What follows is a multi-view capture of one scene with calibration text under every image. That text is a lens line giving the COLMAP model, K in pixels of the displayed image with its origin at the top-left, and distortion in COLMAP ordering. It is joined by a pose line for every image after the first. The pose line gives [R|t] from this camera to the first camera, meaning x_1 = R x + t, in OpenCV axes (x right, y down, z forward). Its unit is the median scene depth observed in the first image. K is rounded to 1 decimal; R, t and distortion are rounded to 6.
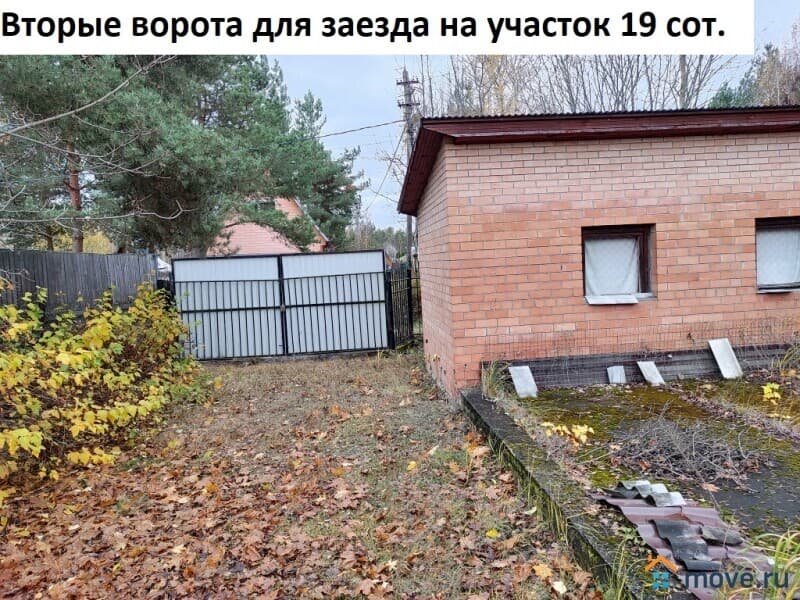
lens RADIAL K [[581.5, 0, 402.5], [0, 581.5, 296.2], [0, 0, 1]] dist [0.004829, 0.000940]
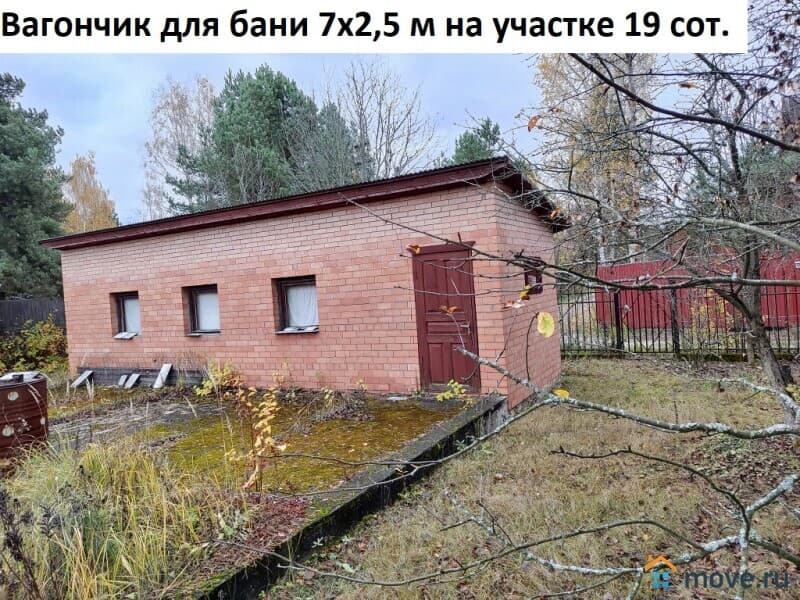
lens RADIAL K [[581.5, 0, 402.5], [0, 581.5, 296.2], [0, 0, 1]] dist [0.004829, 0.000940]
pose [[0.850115, 0.002460, -0.526592, 1.845147], [-0.005172, 0.999980, -0.003679, -0.102098], [0.526572, 0.005852, 0.850110, -0.009300]]
